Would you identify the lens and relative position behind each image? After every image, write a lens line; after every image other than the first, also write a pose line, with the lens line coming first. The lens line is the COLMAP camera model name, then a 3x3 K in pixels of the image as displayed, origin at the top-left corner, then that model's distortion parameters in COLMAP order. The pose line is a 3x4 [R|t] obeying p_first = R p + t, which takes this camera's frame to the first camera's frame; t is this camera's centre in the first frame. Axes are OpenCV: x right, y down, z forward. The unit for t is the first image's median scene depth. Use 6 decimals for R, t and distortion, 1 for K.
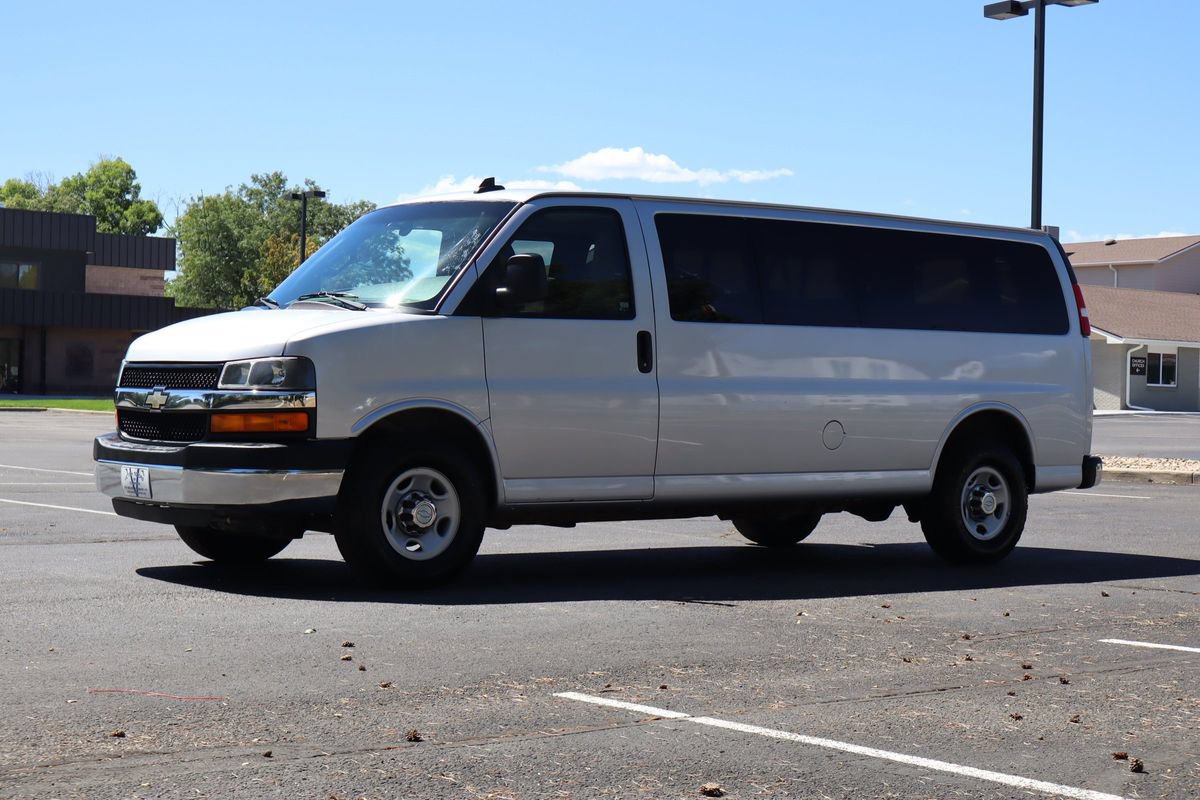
lens RADIAL K [[1995.3, 0, 600.0], [0, 1995.3, 400.0], [0, 0, 1]] dist [0.032198, 0.158809]
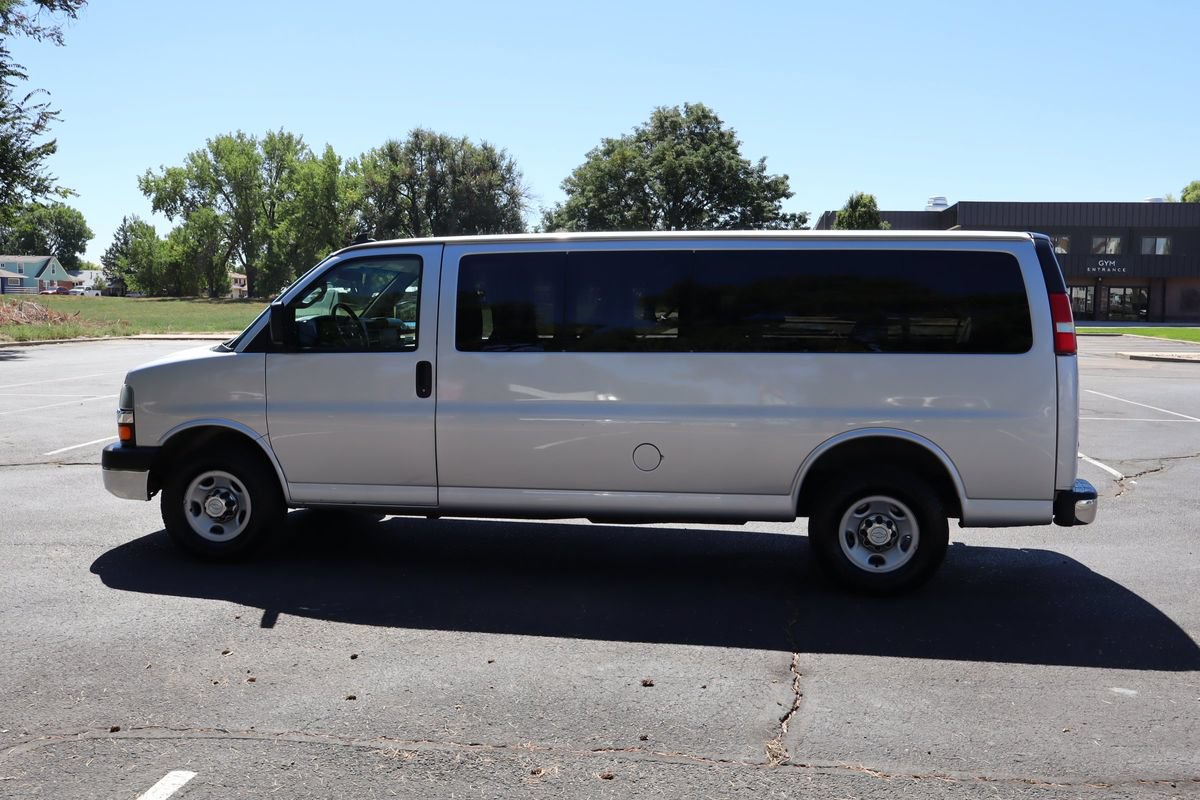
lens RADIAL K [[1140.8, 0, 600.0], [0, 1140.8, 400.0], [0, 0, 1]] dist [-0.002526, -0.008434]
pose [[0.687216, 0.049037, -0.724796, 0.491027], [0.003802, 0.997463, 0.071090, -0.050689], [0.726443, -0.051610, 0.685286, 0.537275]]
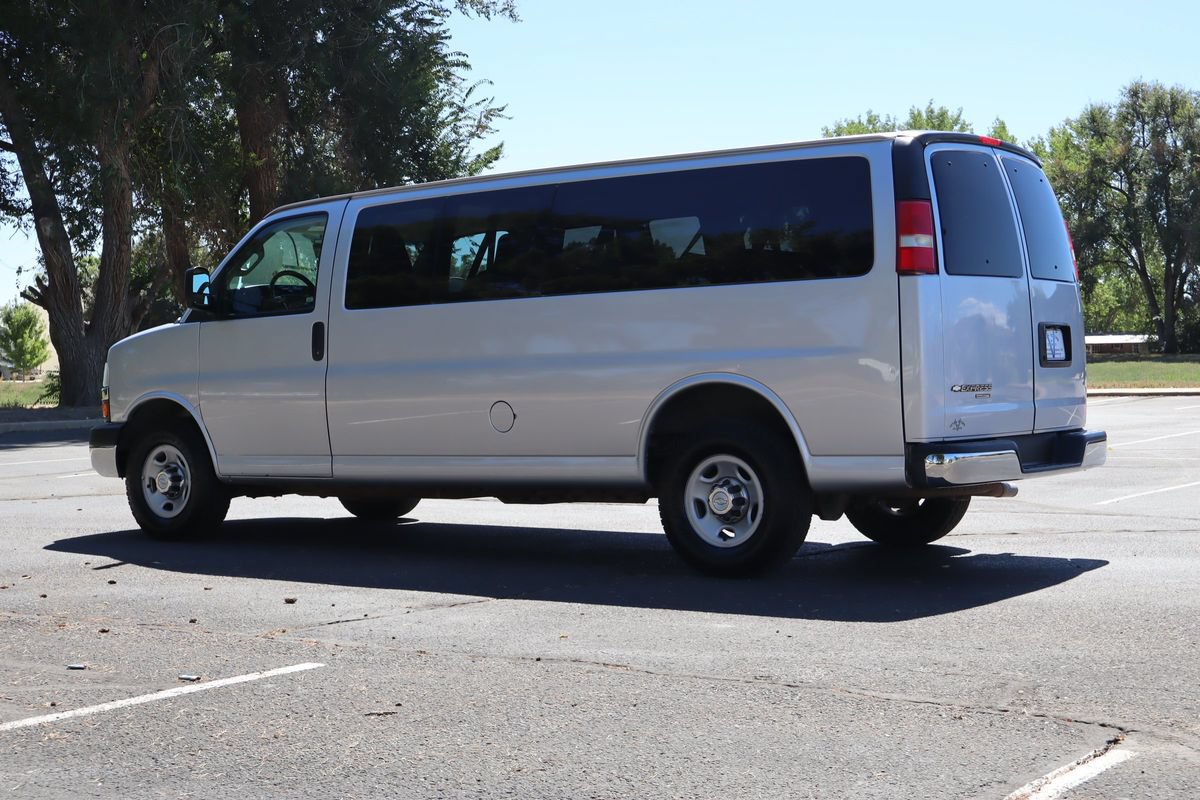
lens RADIAL K [[1800.0, 0, 595.1], [0, 1800.0, 400.7], [0, 0, 1]] dist [0.003520, -0.050507]
pose [[0.273533, -0.009307, -0.961817, 0.866981], [0.024261, 0.999702, -0.002774, 0.012466], [0.961556, -0.022576, 0.273678, 0.755796]]
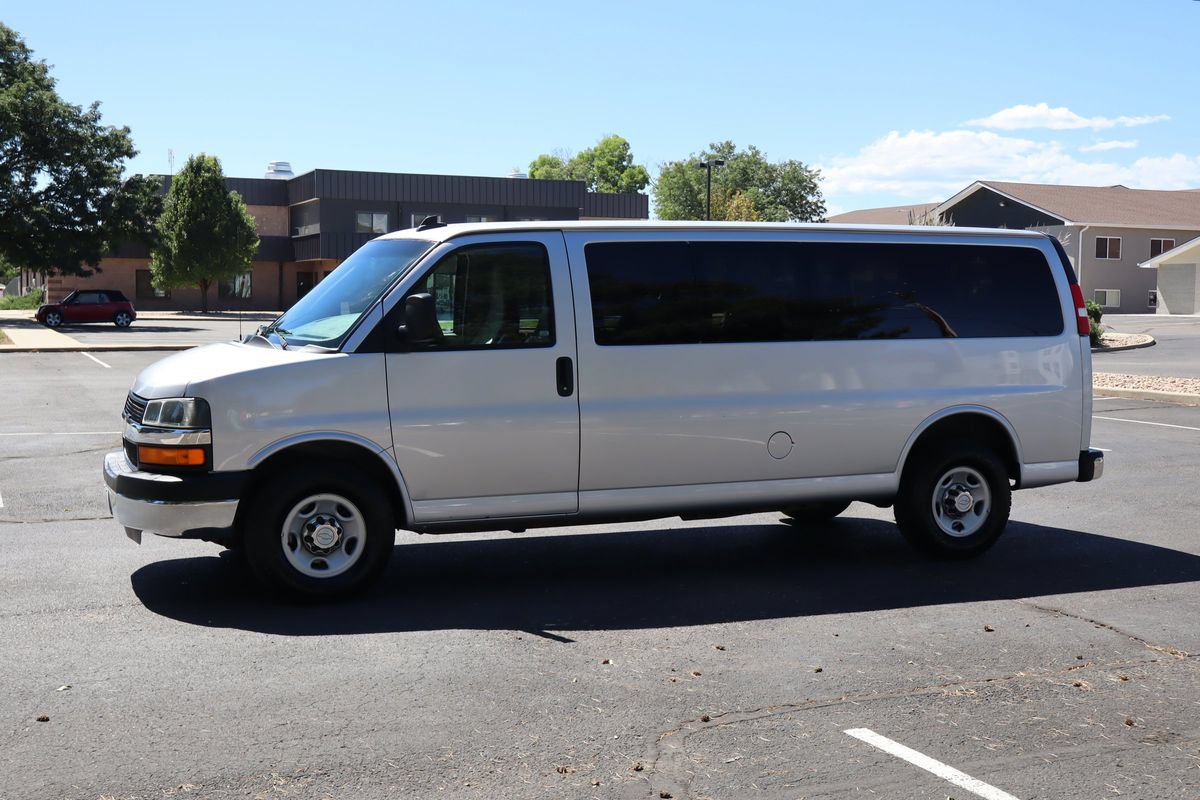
lens RADIAL K [[1477.3, 0, 600.0], [0, 1477.3, 400.0], [0, 0, 1]] dist [0.004202, -0.047651]
pose [[0.963738, 0.003024, -0.266834, 0.217011], [0.014264, 0.997923, 0.062824, -0.052703], [0.266470, -0.064352, 0.961693, 0.210269]]
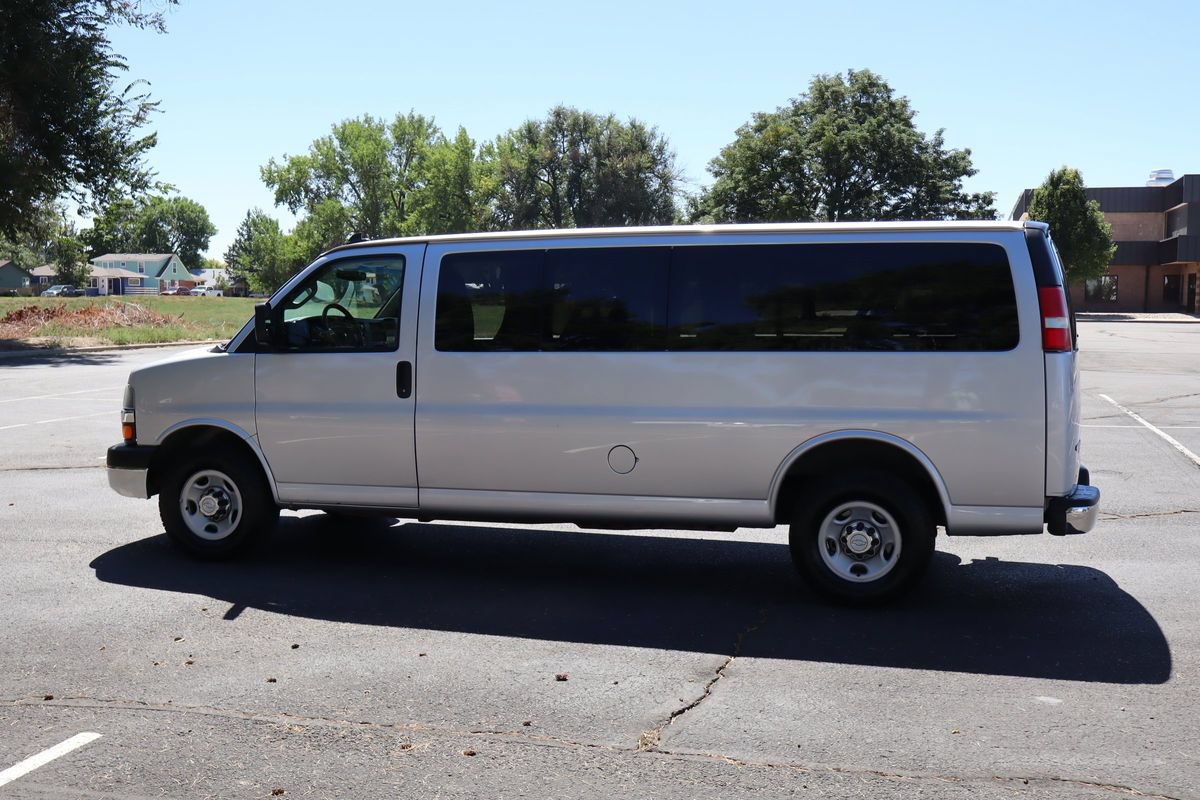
lens RADIAL K [[1298.5, 0, 589.4], [0, 1298.5, 400.9], [0, 0, 1]] dist [0.020658, -0.078134]
pose [[0.578701, 0.045008, -0.814297, 0.596499], [0.010465, 0.997984, 0.062598, -0.049530], [0.815473, -0.044747, 0.577063, 0.566262]]
